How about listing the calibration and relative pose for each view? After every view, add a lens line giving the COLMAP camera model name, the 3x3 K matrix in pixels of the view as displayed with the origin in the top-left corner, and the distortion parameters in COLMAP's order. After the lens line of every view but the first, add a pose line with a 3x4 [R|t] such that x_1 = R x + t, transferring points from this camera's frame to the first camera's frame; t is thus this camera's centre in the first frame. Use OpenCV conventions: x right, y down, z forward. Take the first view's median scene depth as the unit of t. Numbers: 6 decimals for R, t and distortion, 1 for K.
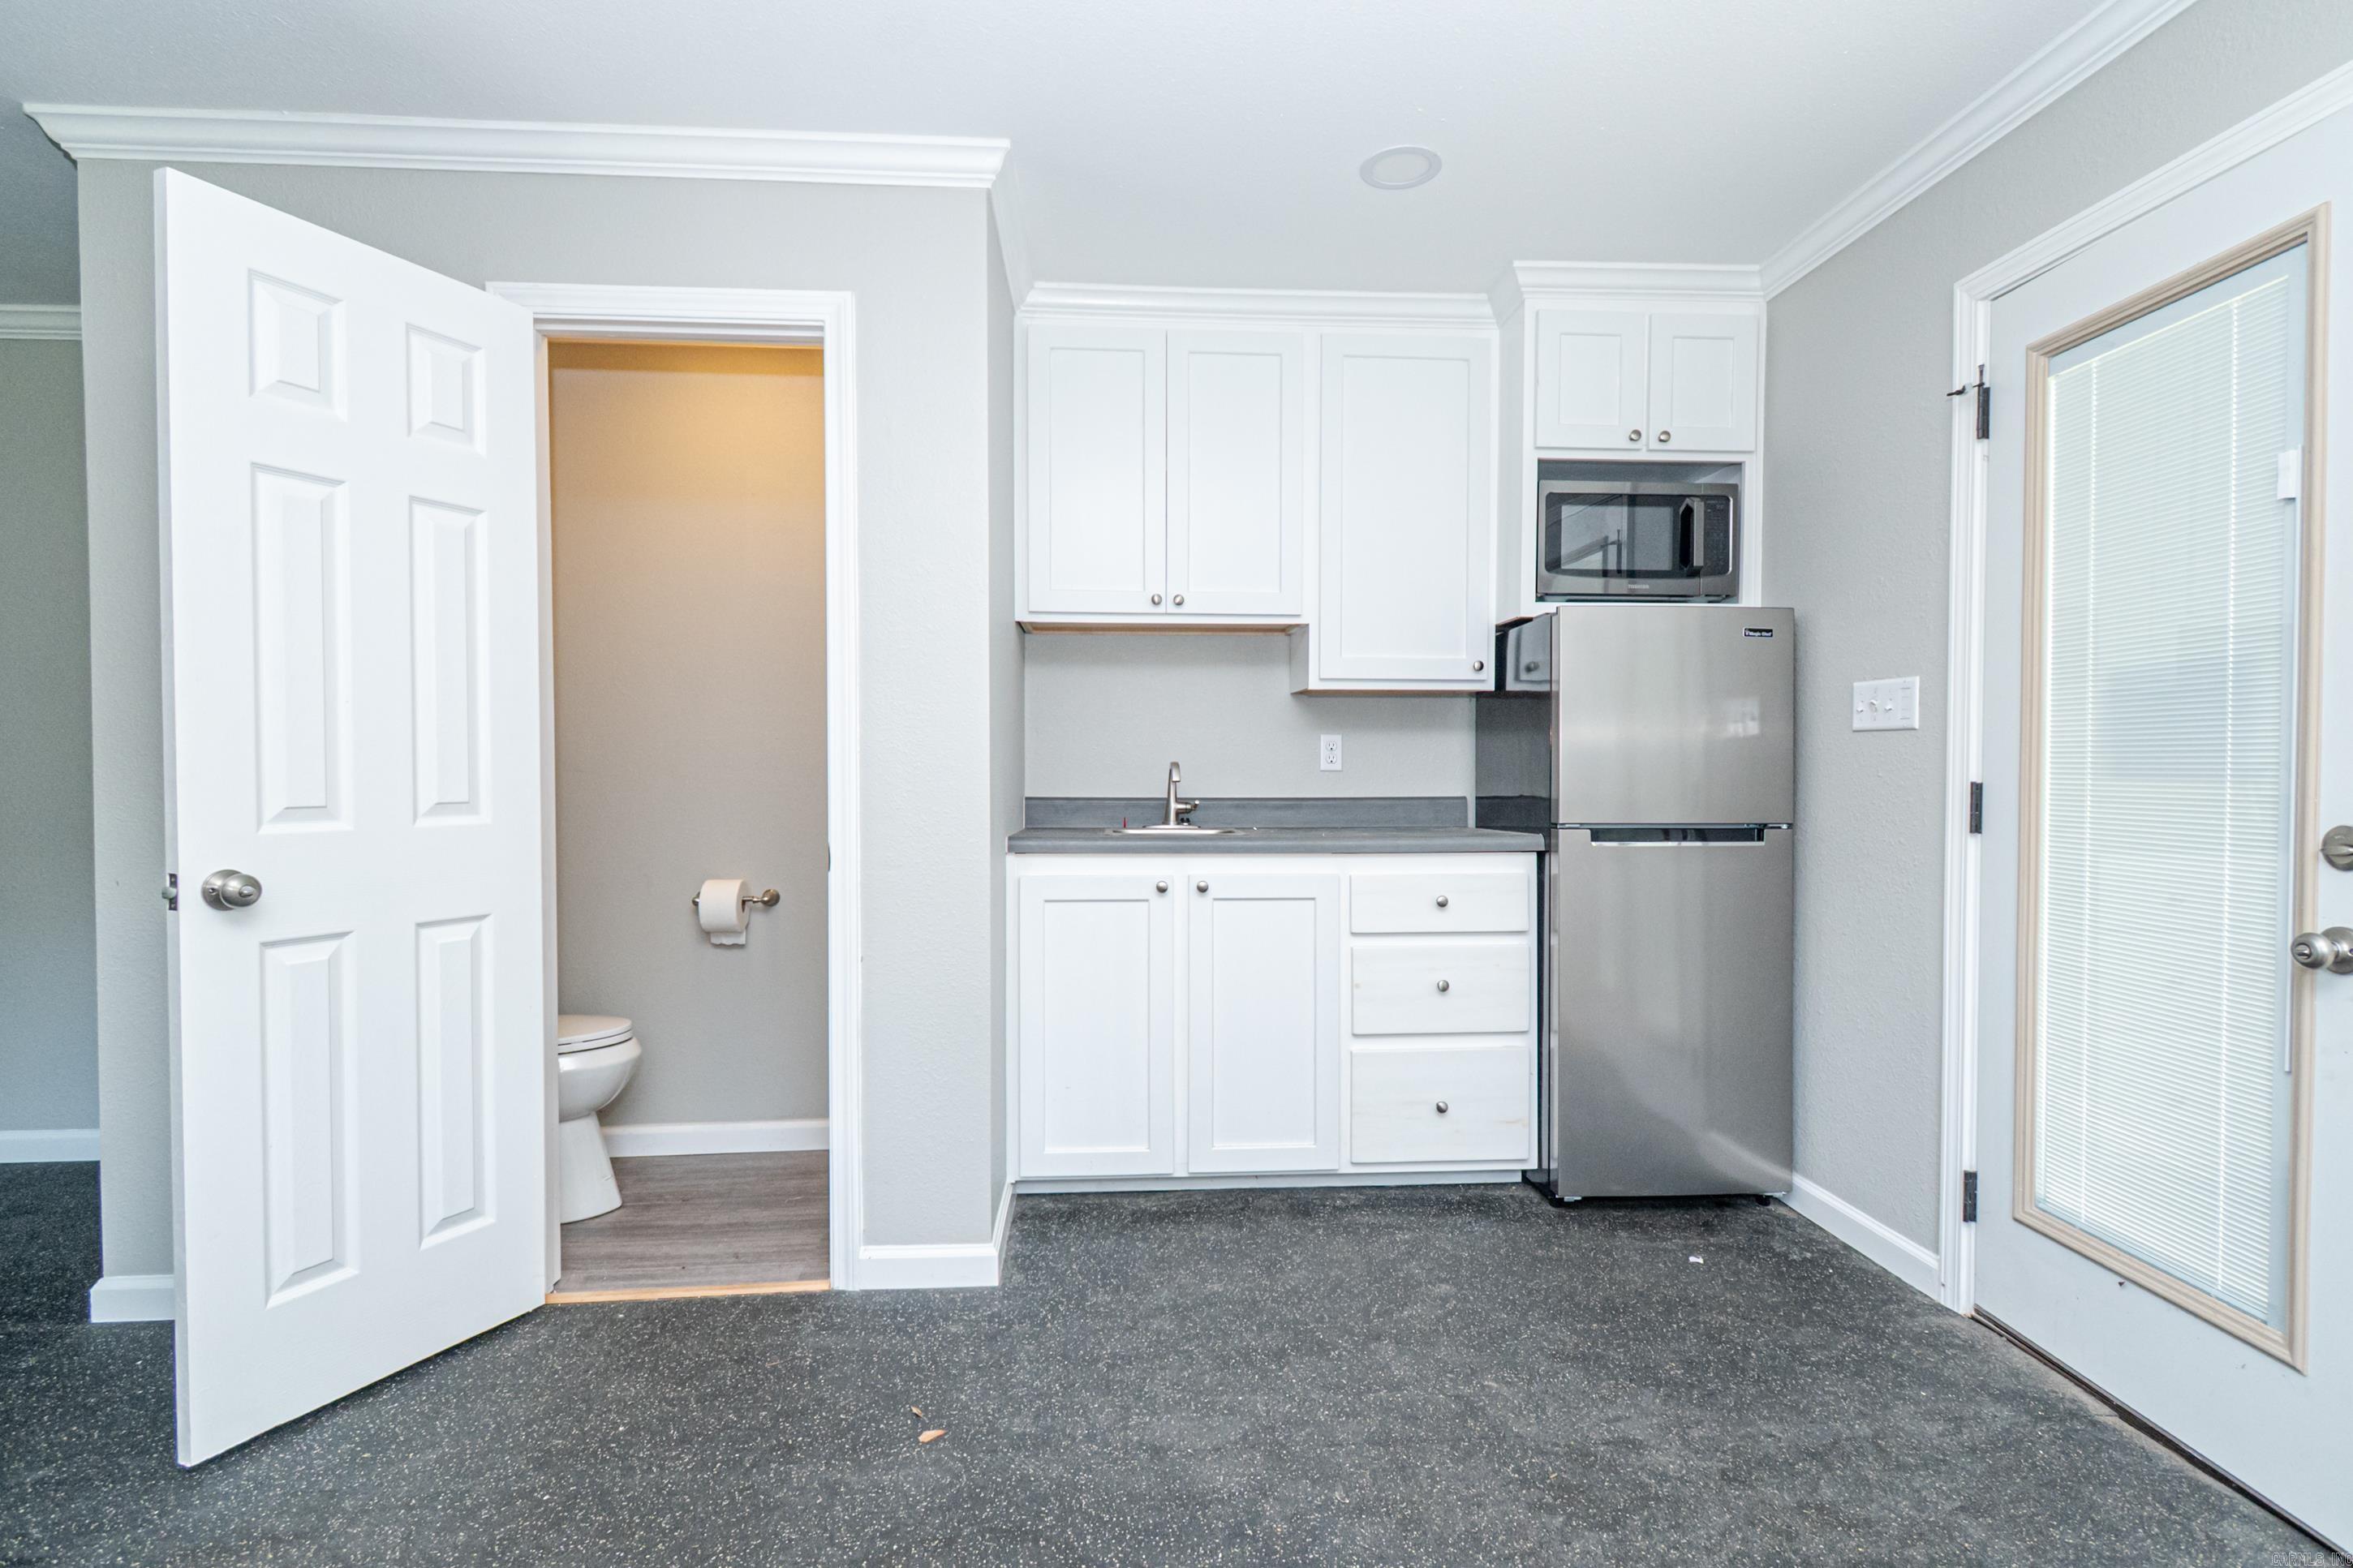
lens RADIAL K [[1115.6, 0, 1180.6], [0, 1115.6, 791.9], [0, 0, 1]] dist [-0.001181, -0.000188]
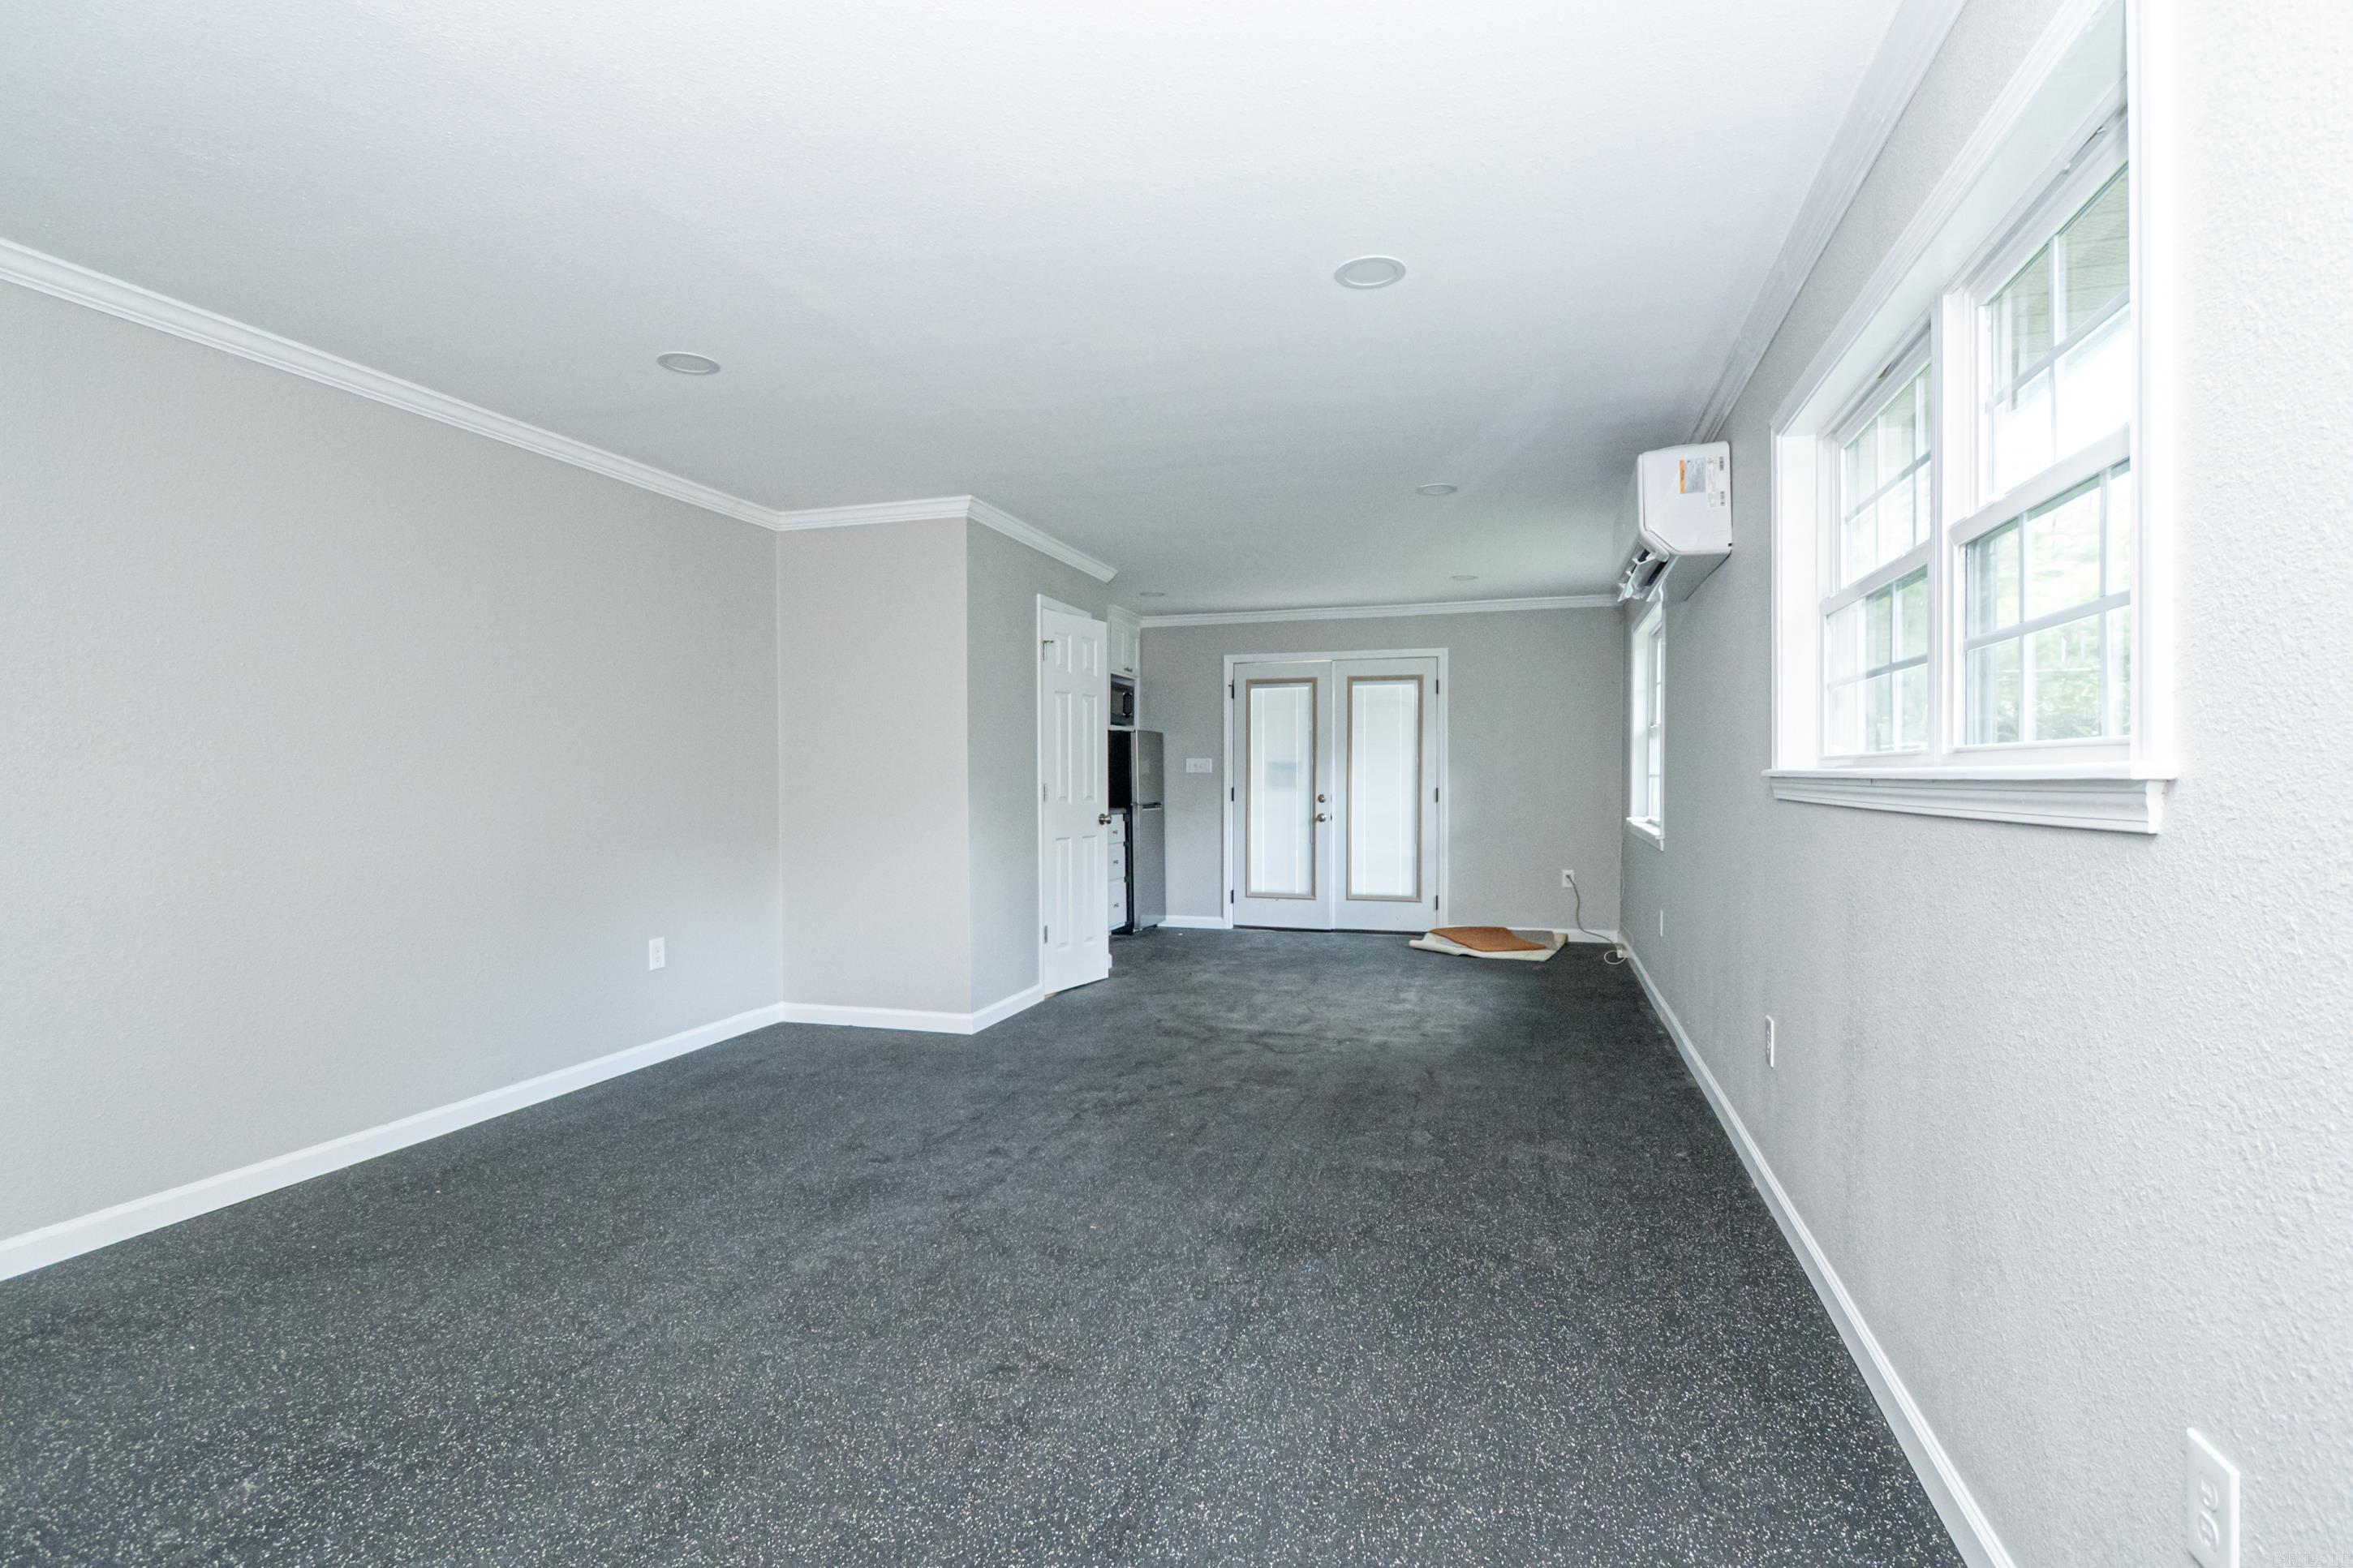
lens RADIAL K [[1115.6, 0, 1175.4], [0, 1115.6, 780.2], [0, 0, 1]] dist [-0.001181, -0.000188]
pose [[0.358998, -0.001457, 0.933337, -2.885484], [0.018524, 0.999813, -0.005564, -0.017137], [-0.933154, 0.019287, 0.358958, -0.190290]]
